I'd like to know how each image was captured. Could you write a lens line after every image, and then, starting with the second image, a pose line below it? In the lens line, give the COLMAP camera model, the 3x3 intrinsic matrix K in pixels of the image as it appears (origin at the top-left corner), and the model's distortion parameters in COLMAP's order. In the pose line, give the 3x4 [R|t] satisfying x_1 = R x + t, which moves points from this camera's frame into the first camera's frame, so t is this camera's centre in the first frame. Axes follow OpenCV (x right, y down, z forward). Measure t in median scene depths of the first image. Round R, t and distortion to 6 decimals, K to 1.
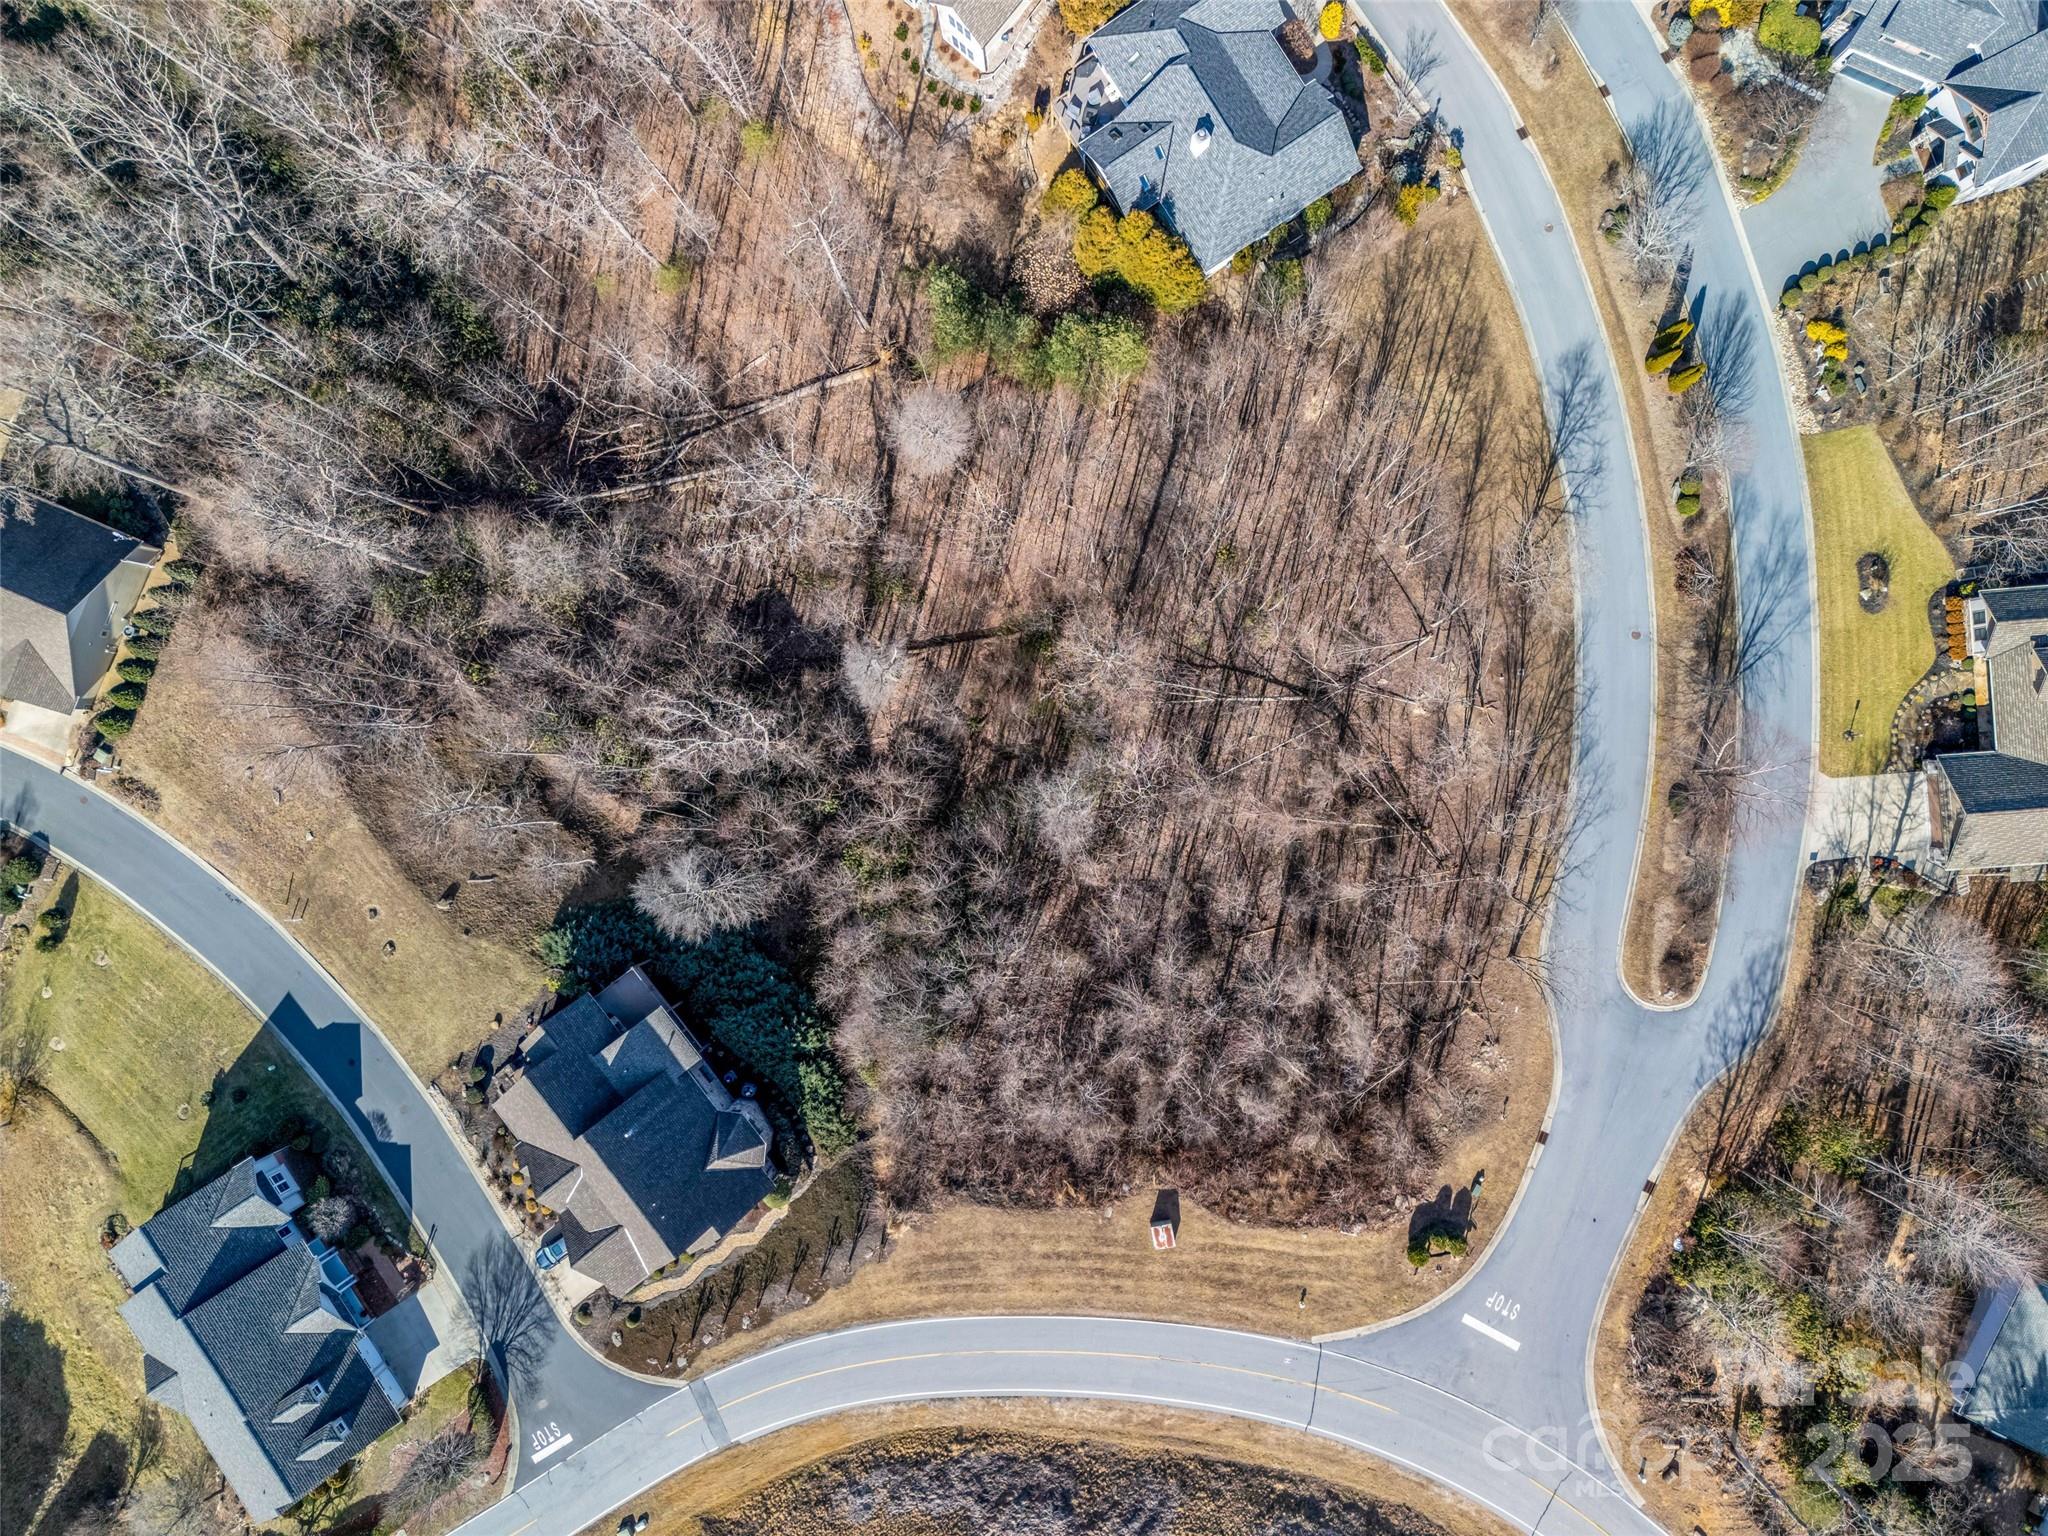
lens RADIAL K [[1512.6, 0, 1037.2], [0, 1512.6, 775.2], [0, 0, 1]] dist [0.075849, -0.065270]
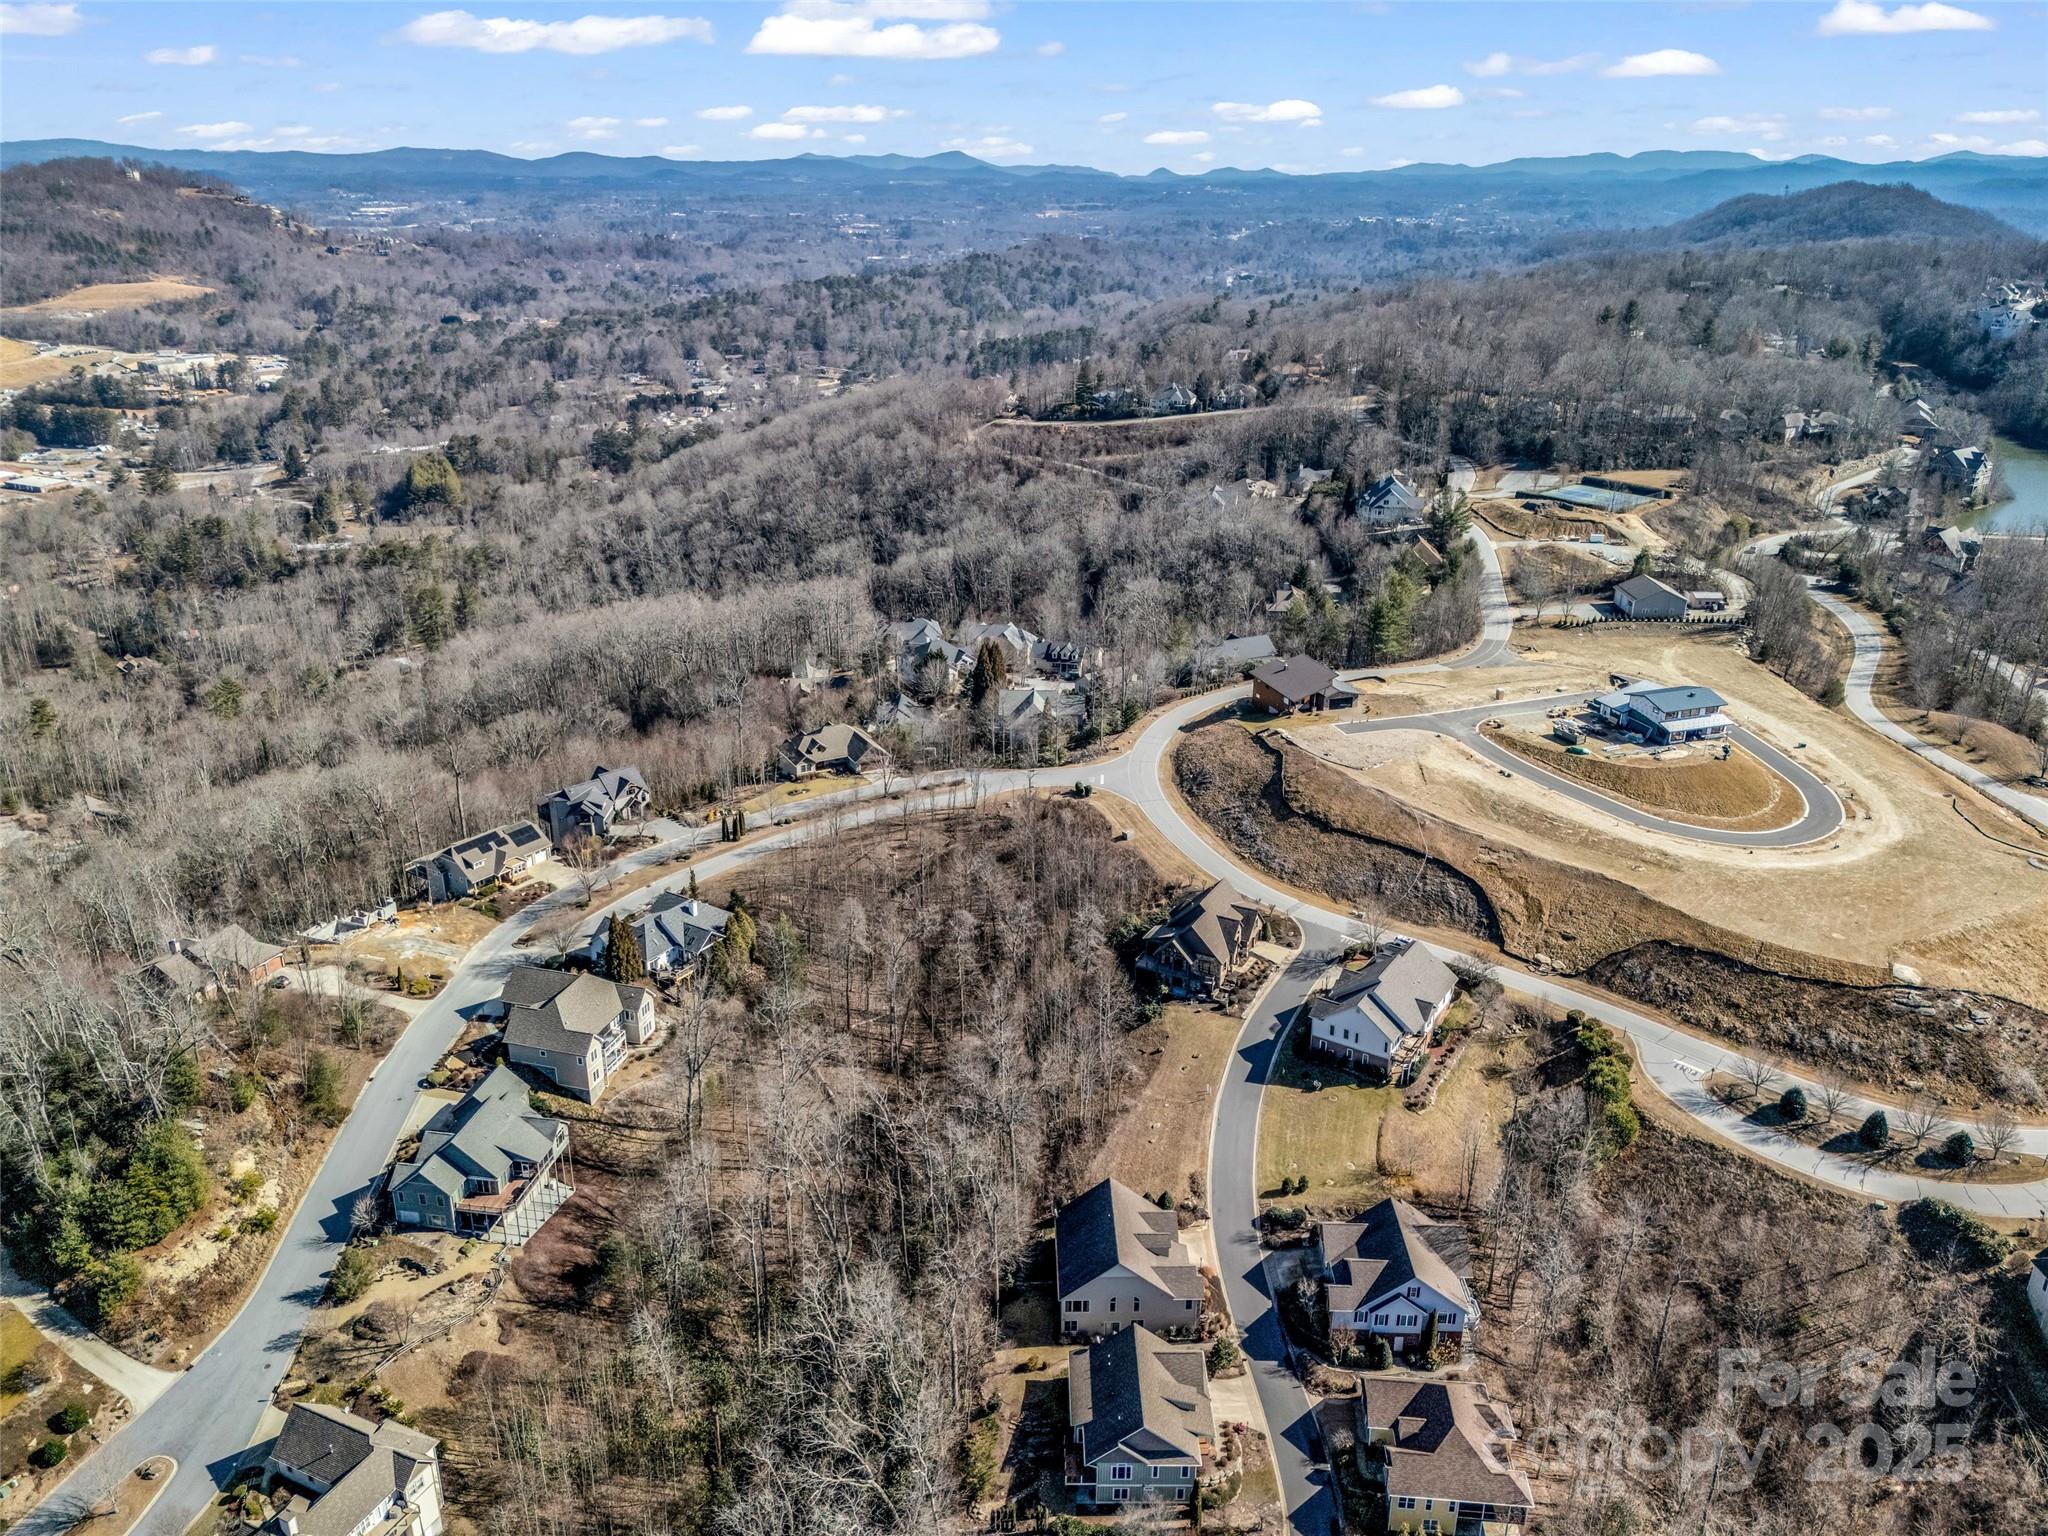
lens RADIAL K [[1512.6, 0, 1037.2], [0, 1512.6, 775.2], [0, 0, 1]] dist [0.075849, -0.065270]
pose [[-0.409009, -0.318642, 0.855090, -1.933784], [0.912491, -0.151454, 0.380028, -0.759875], [0.008414, 0.935697, 0.352704, 0.026375]]
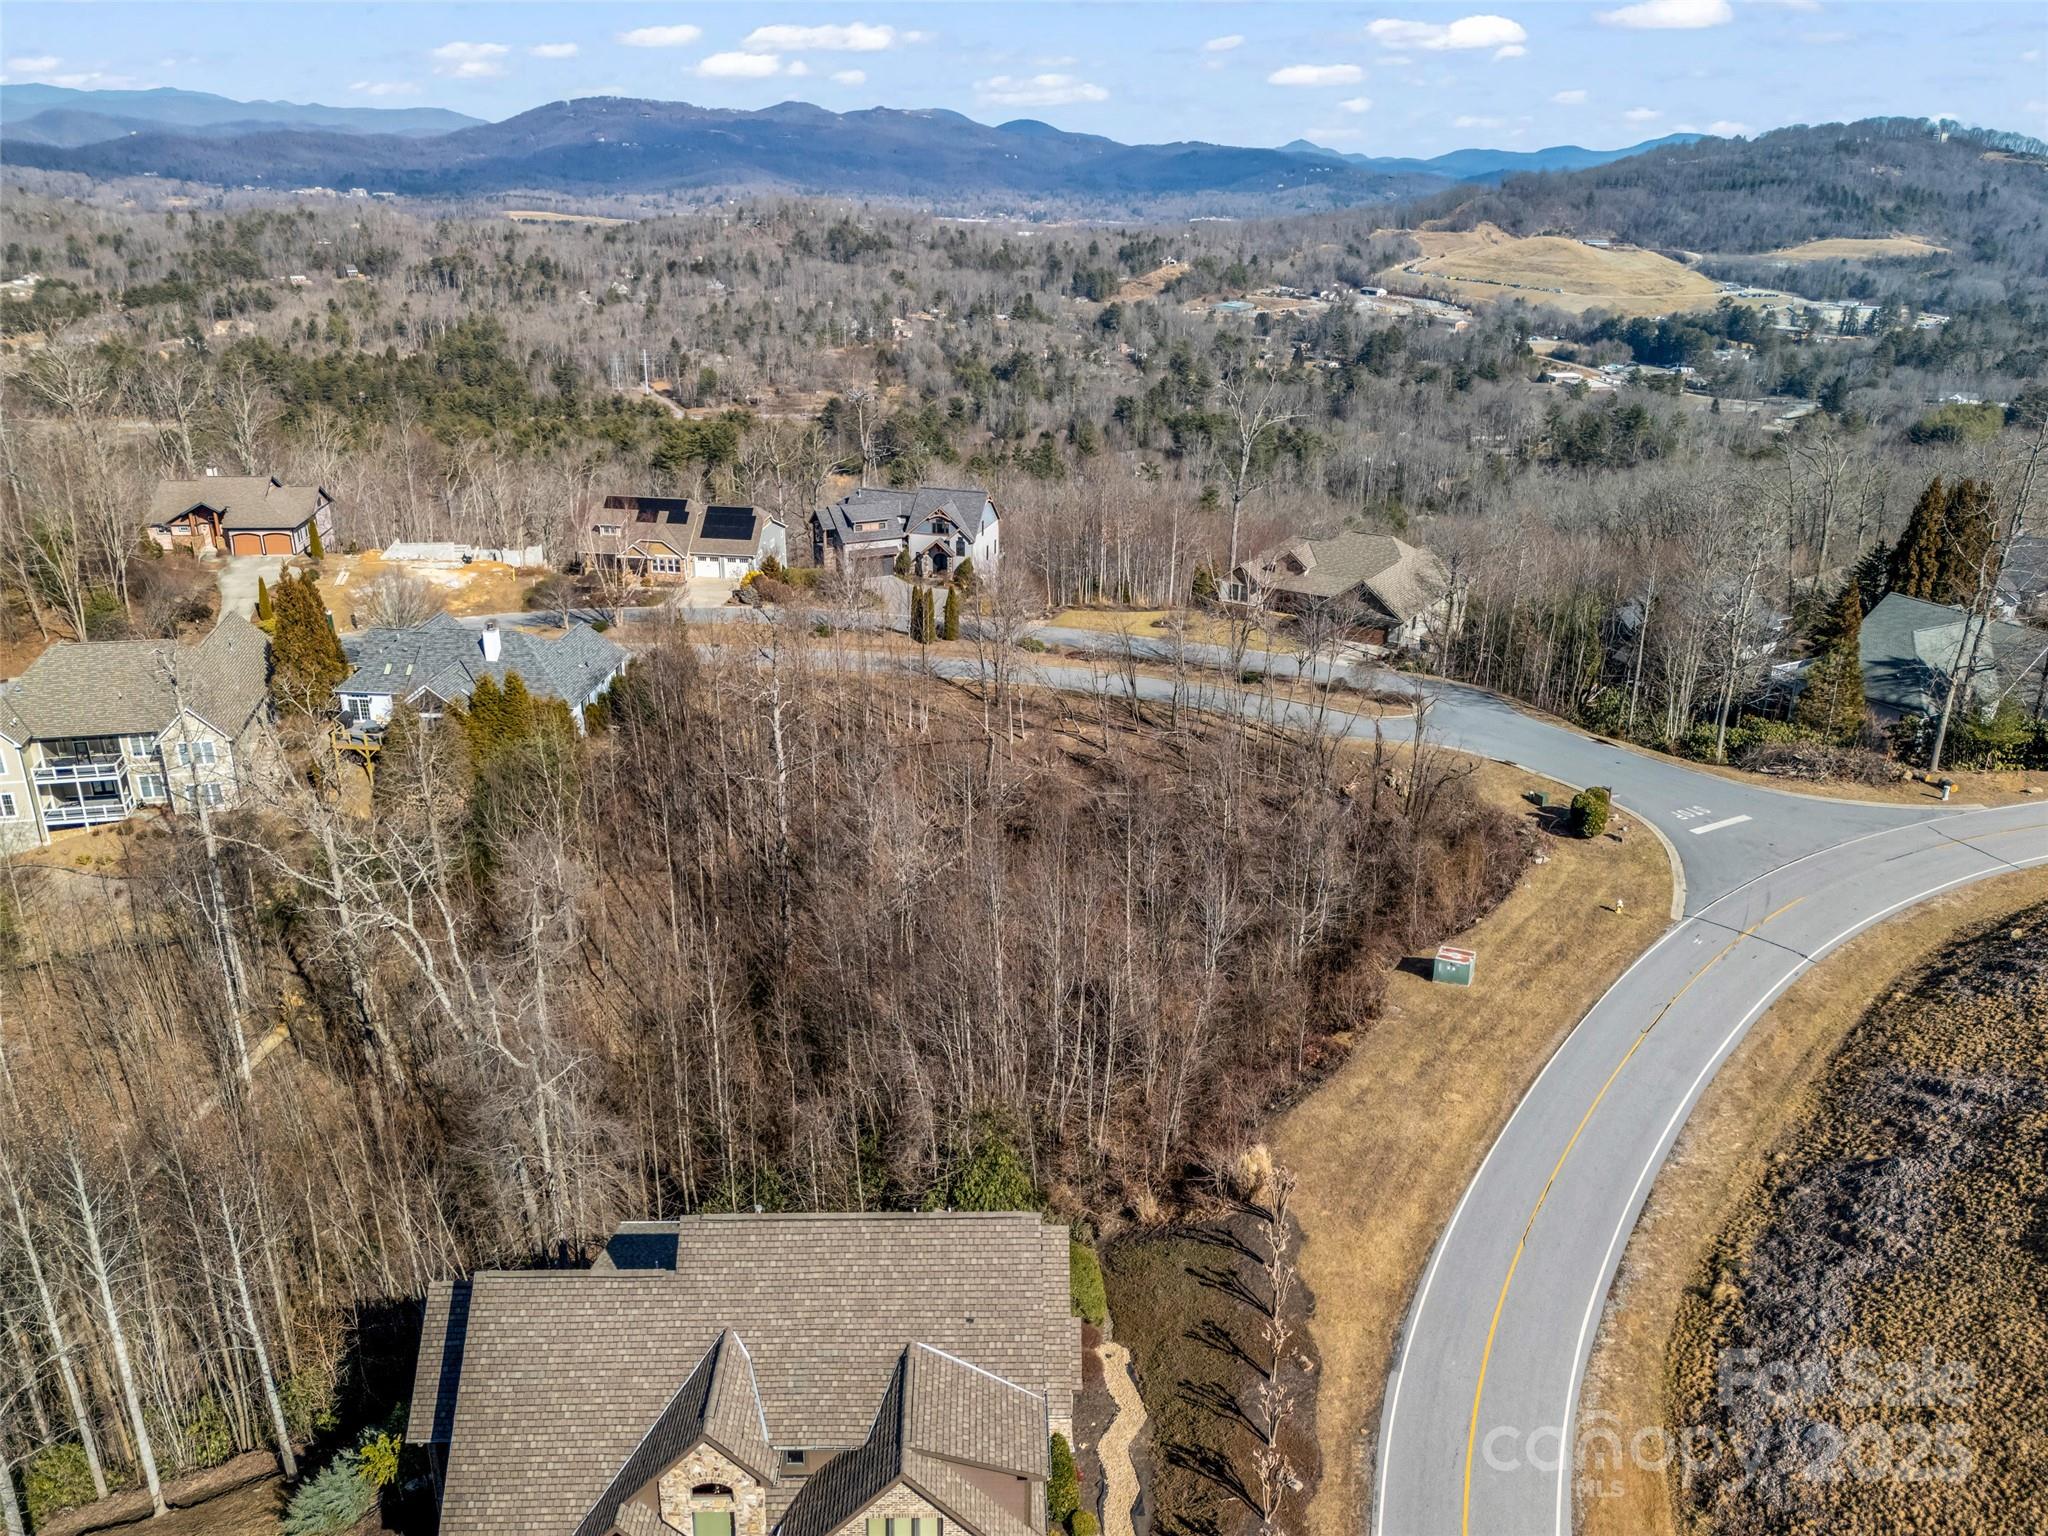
lens RADIAL K [[1512.6, 0, 1037.2], [0, 1512.6, 775.2], [0, 0, 1]] dist [0.075849, -0.065270]
pose [[0.589396, -0.268187, 0.762029, -0.502431], [0.807179, 0.233768, -0.542046, 0.488257], [-0.032768, 0.934574, 0.354257, 0.683167]]
